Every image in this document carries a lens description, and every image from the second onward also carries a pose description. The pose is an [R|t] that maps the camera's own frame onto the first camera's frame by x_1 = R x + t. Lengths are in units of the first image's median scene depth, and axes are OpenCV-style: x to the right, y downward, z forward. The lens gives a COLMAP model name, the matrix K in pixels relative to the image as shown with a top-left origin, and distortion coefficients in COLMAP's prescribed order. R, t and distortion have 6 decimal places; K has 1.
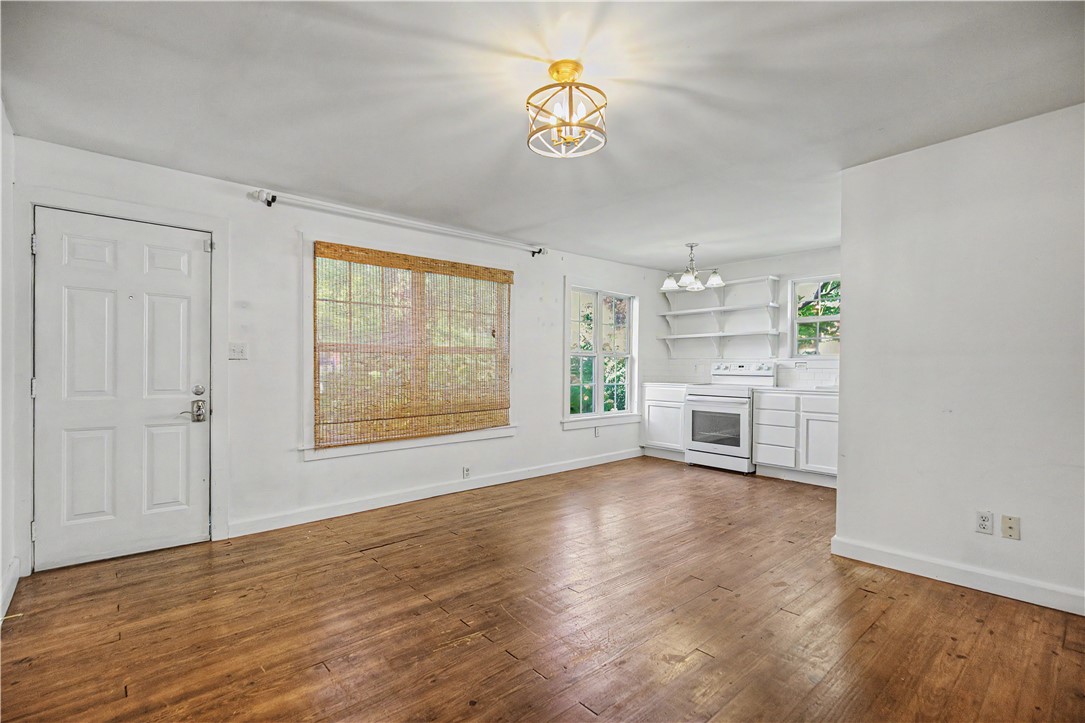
lens RADIAL K [[508.5, 0, 544.0], [0, 508.5, 373.4], [0, 0, 1]] dist [0.002053, 0.000130]
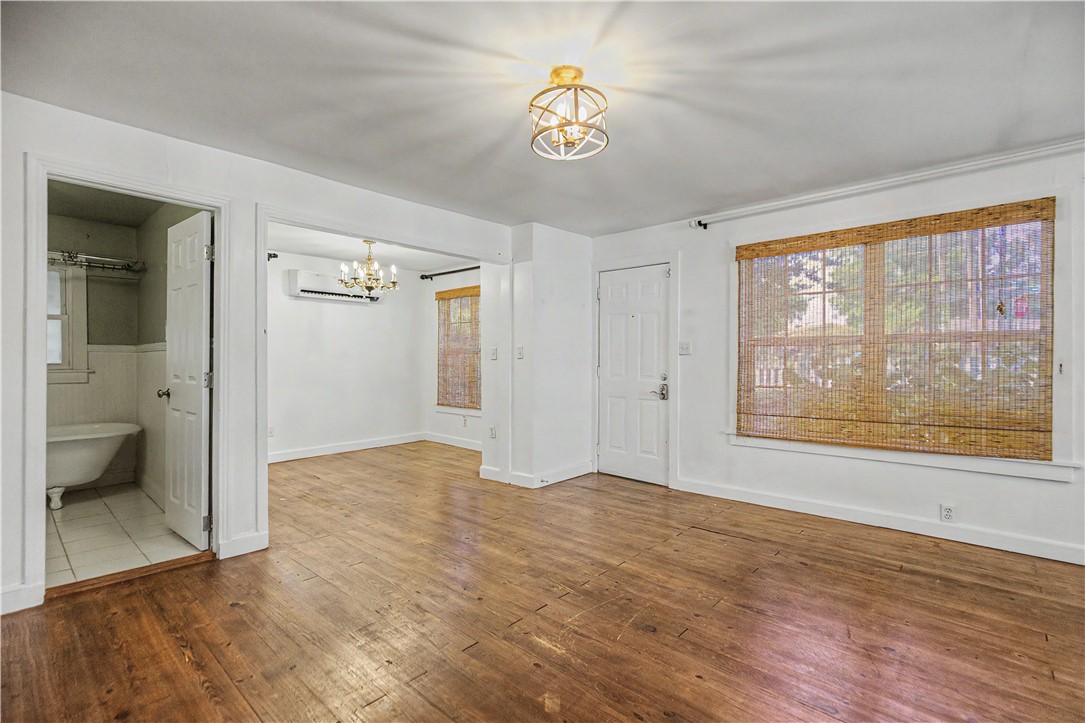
lens RADIAL K [[494.8, 0, 542.5], [0, 494.8, 361.5], [0, 0, 1]] dist [0.001156, 0.000189]
pose [[0.099081, 0.006663, -0.995057, 0.612335], [-0.012166, 0.999911, 0.005484, -0.012585], [0.995005, 0.011562, 0.099153, 0.504512]]
